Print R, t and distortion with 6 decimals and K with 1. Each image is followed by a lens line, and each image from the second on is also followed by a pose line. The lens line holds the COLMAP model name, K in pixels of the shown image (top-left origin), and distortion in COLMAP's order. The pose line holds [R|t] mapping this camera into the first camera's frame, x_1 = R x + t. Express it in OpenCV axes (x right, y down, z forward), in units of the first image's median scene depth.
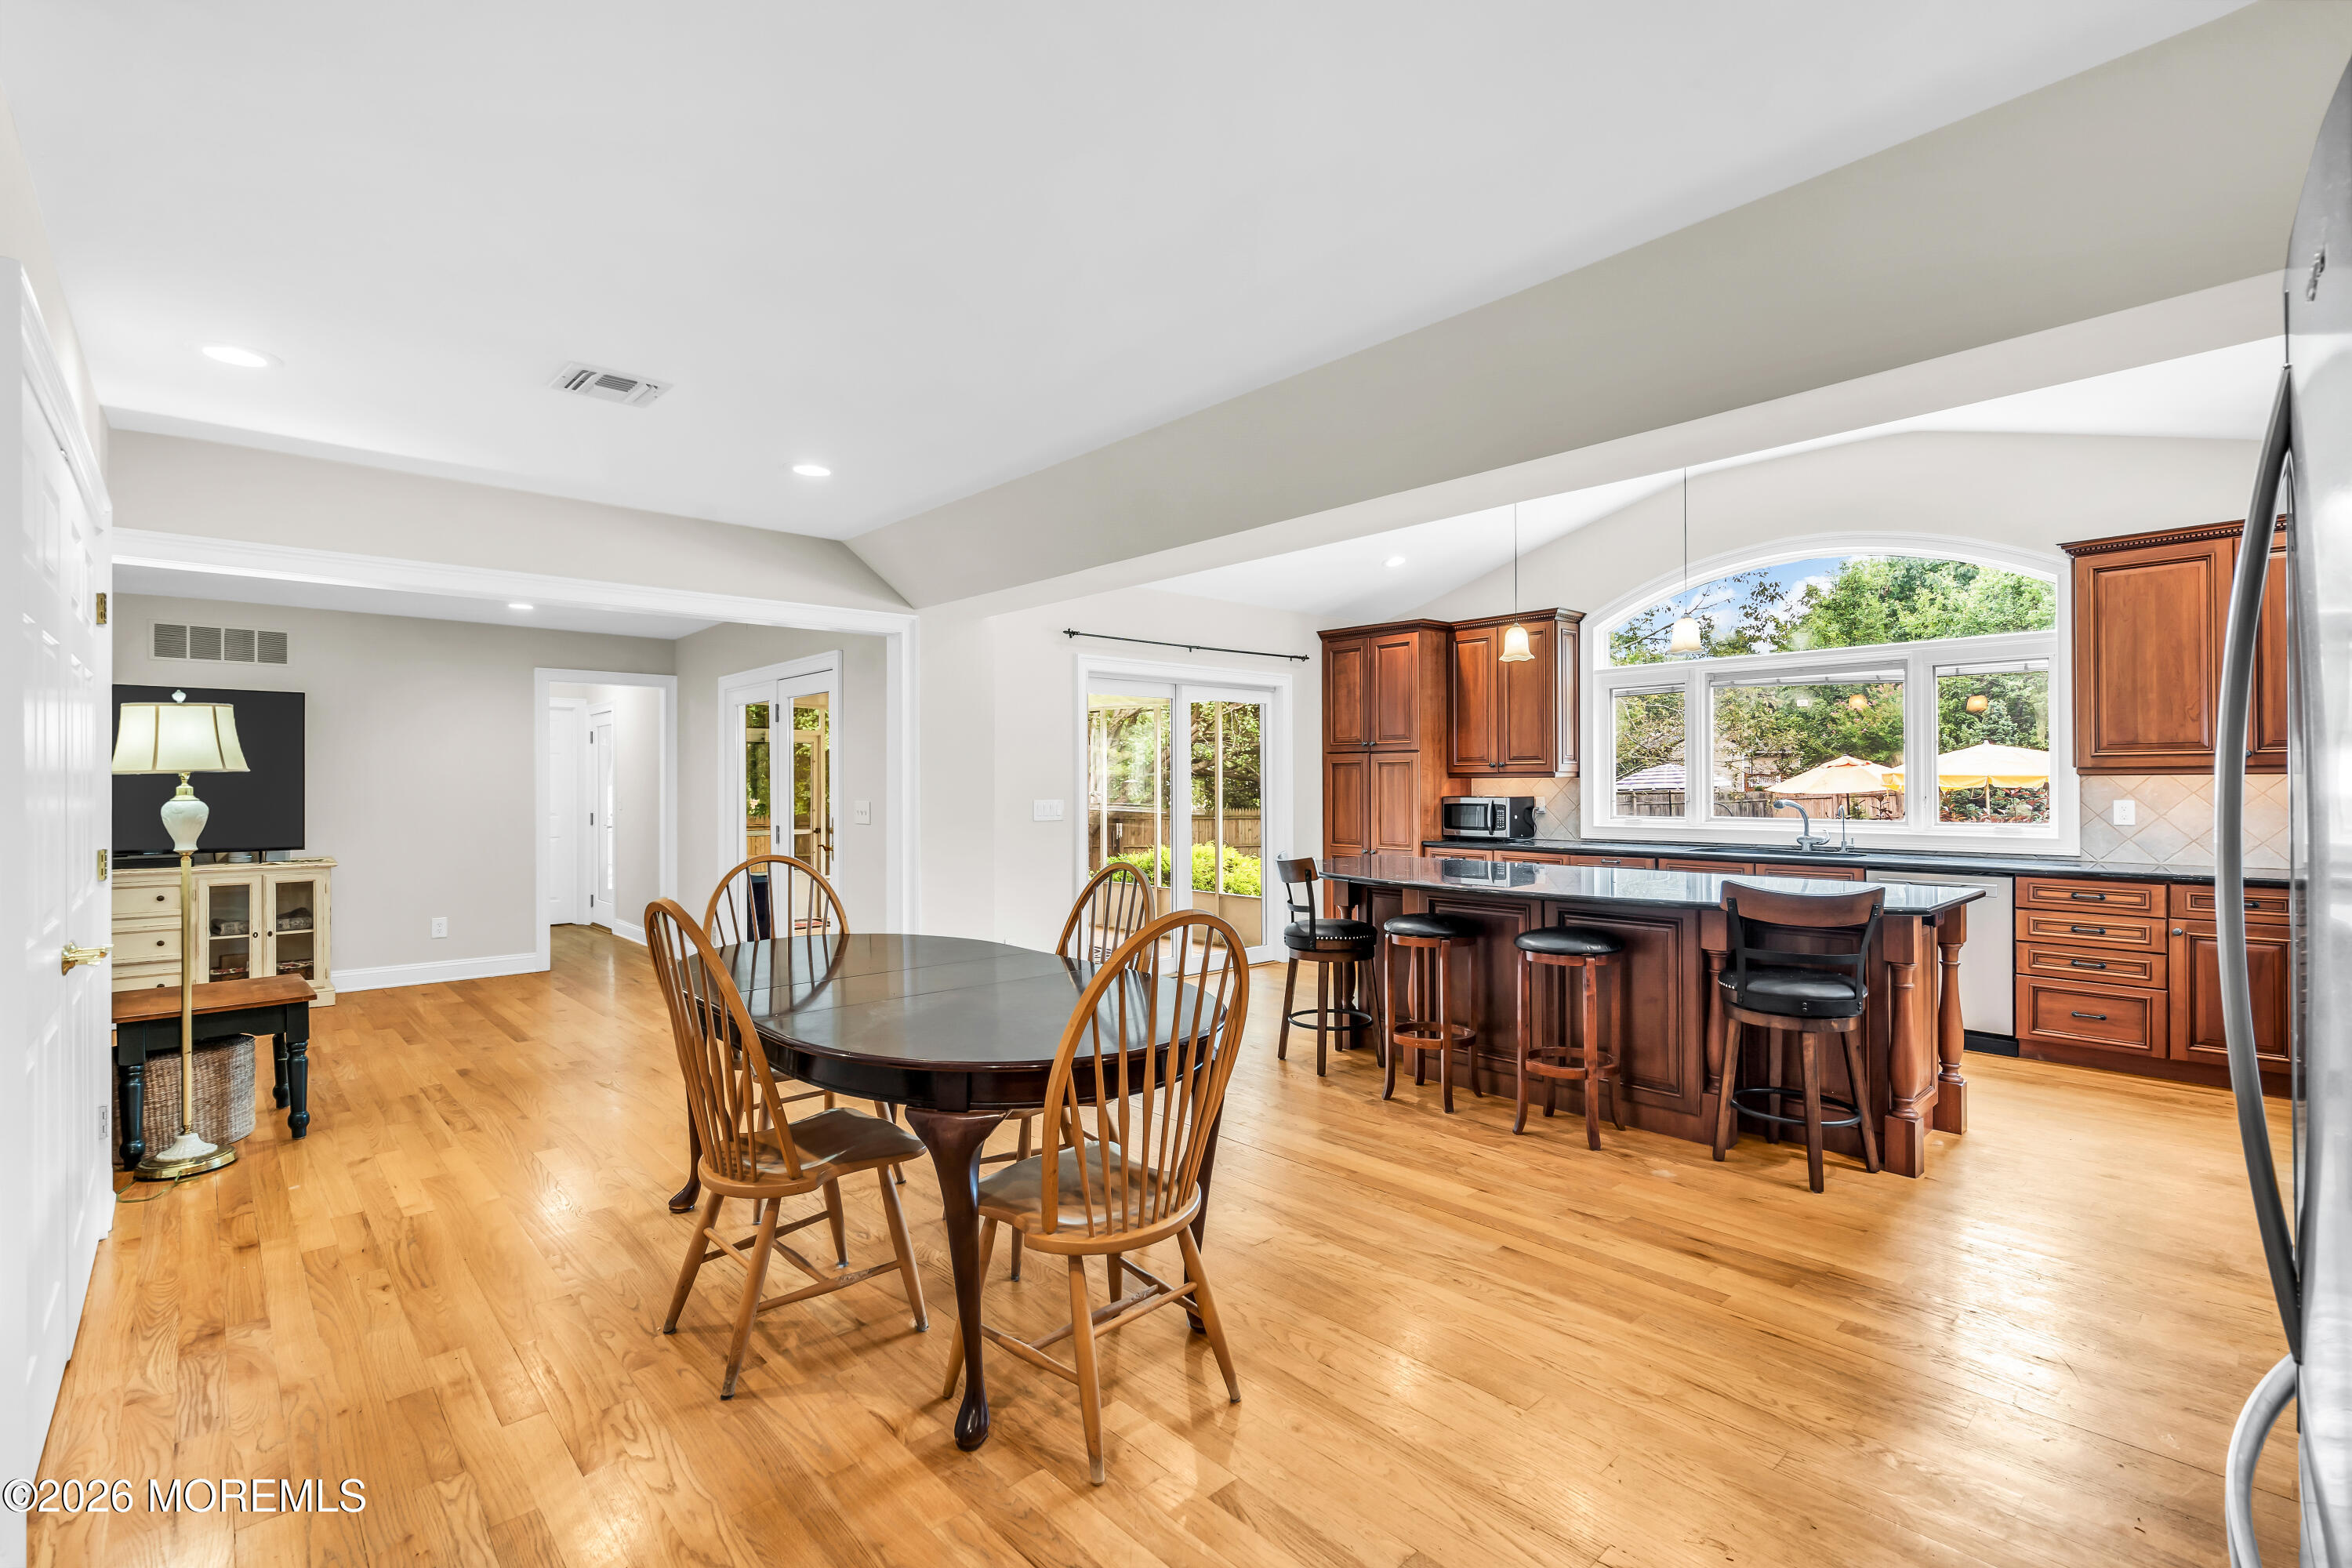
lens RADIAL K [[1073.3, 0, 1176.6], [0, 1073.3, 777.5], [0, 0, 1]] dist [-0.004742, 0.002145]
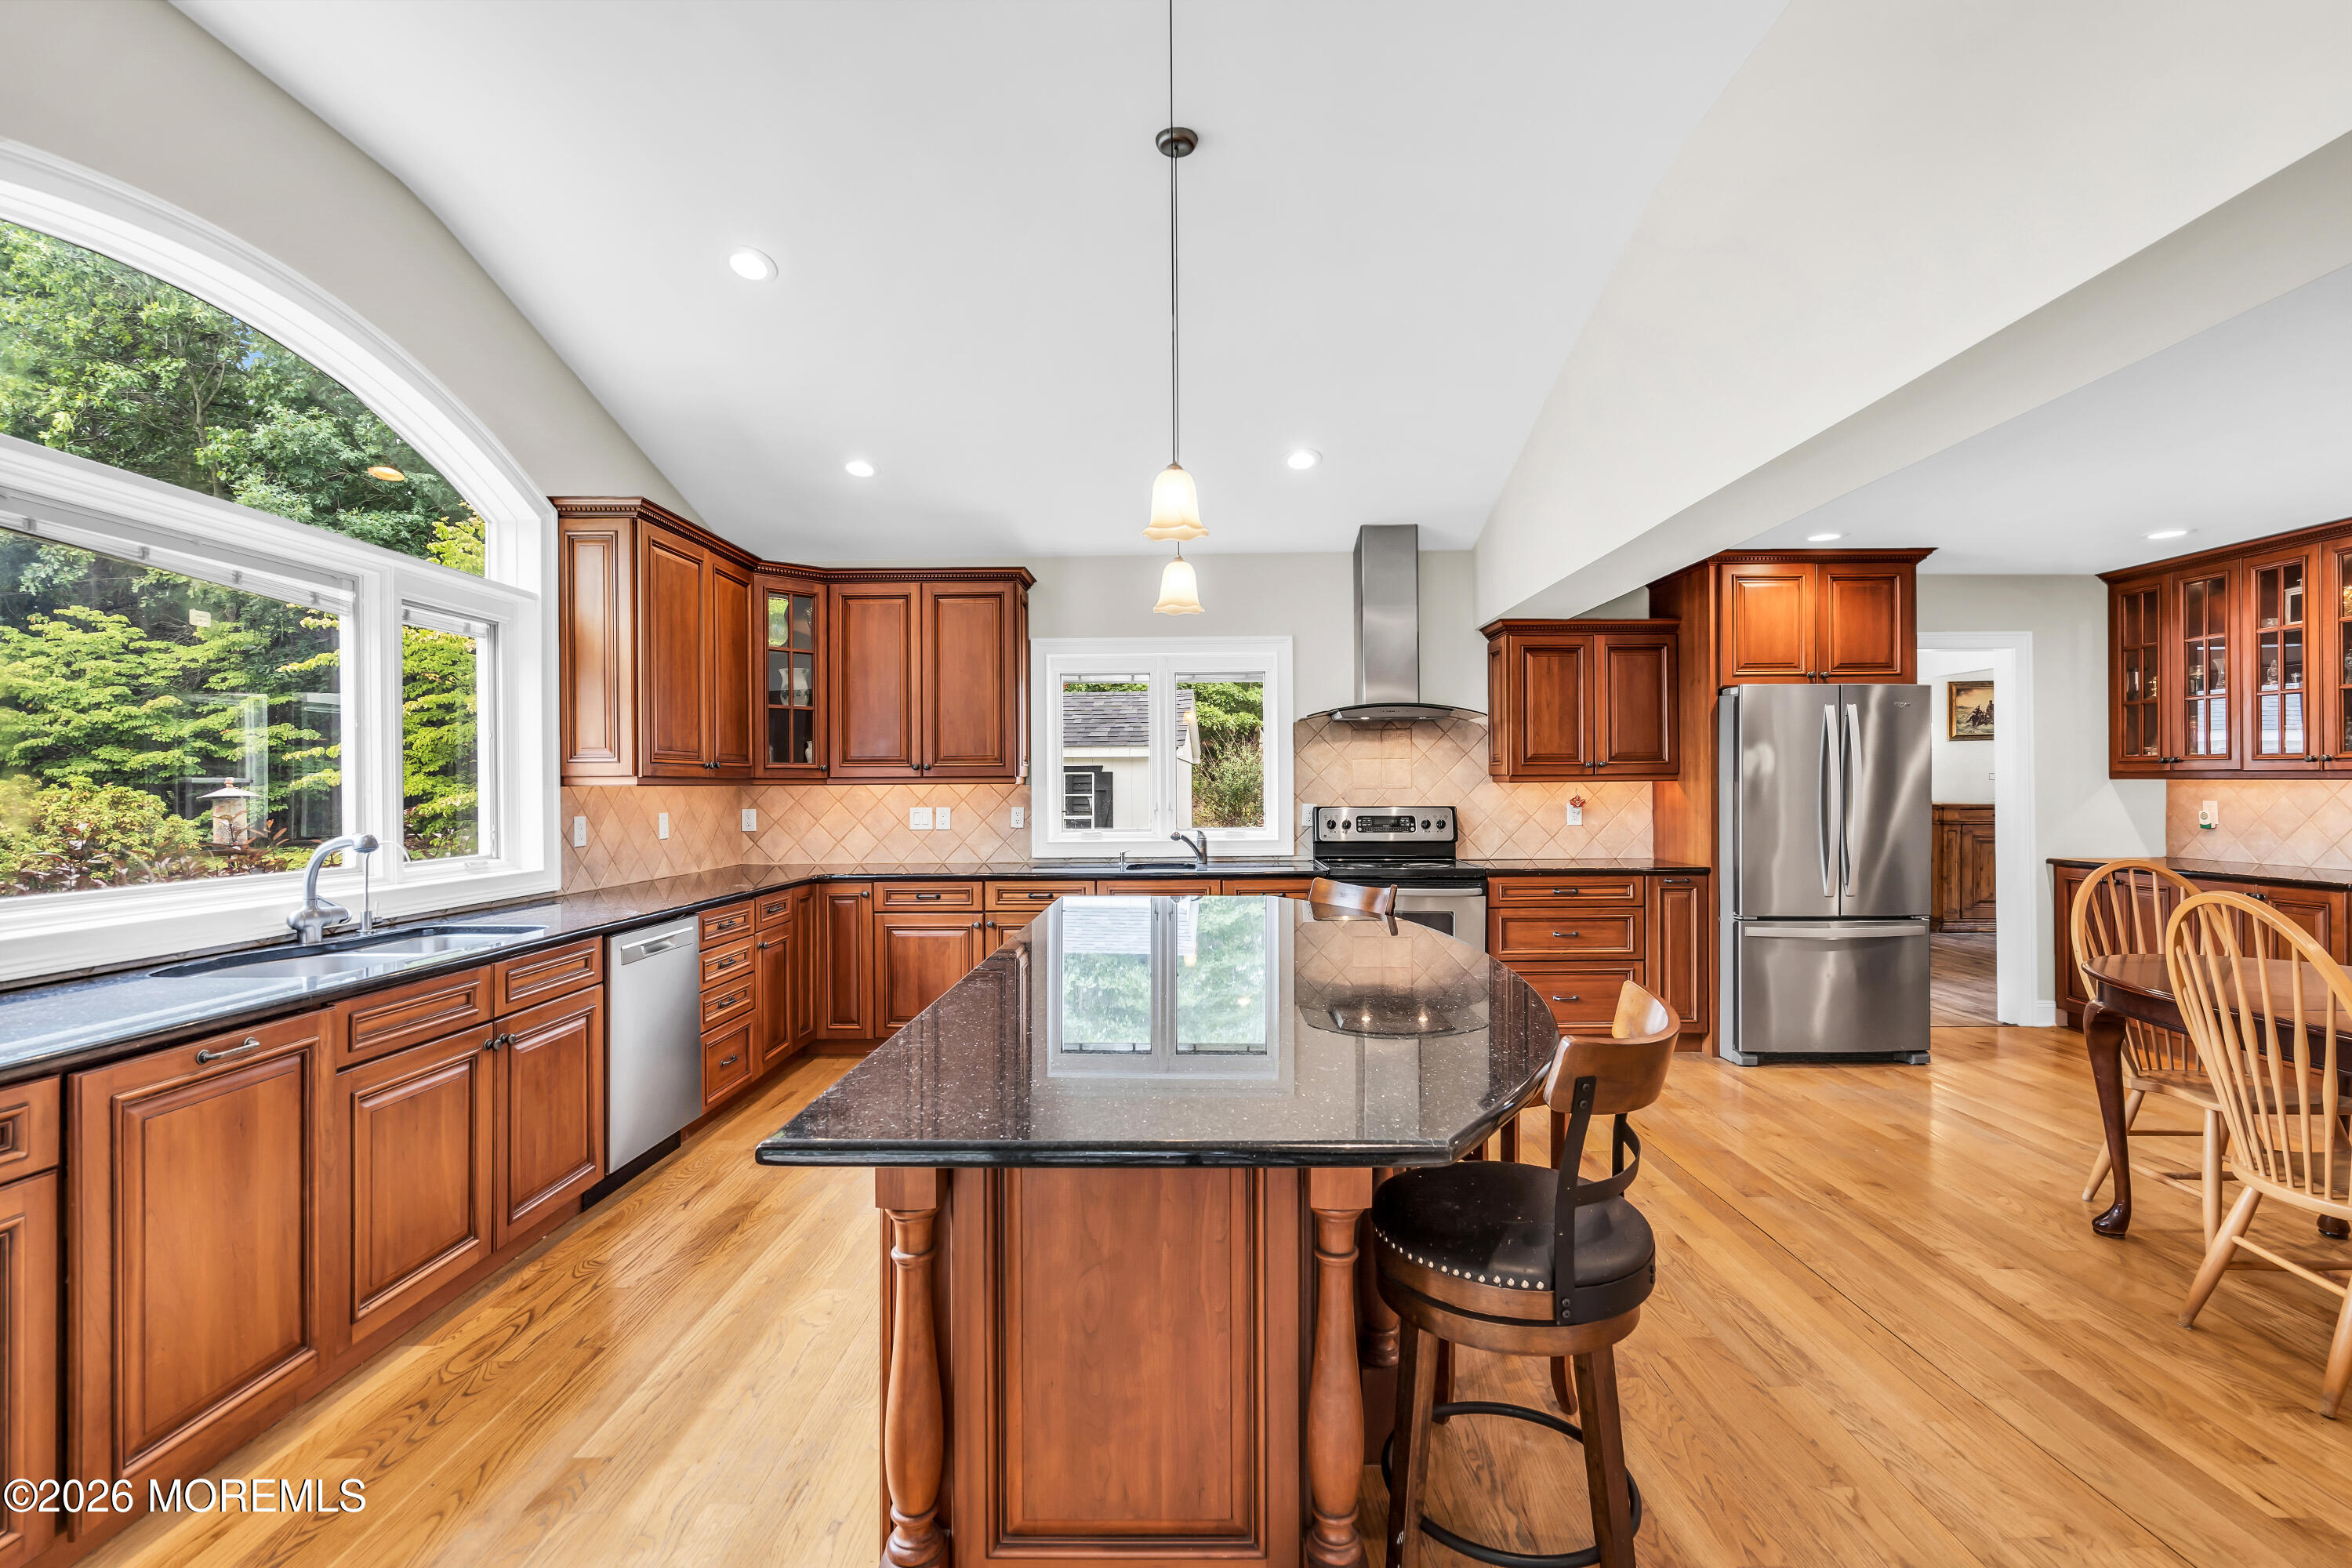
lens RADIAL K [[1073.3, 0, 1185.0], [0, 1073.3, 779.3], [0, 0, 1]] dist [-0.004742, 0.002145]
pose [[-0.735166, 0.013186, 0.677759, -0.013773], [0.005370, 0.999893, -0.013628, 0.006148], [-0.677866, -0.006379, -0.735158, 1.273740]]
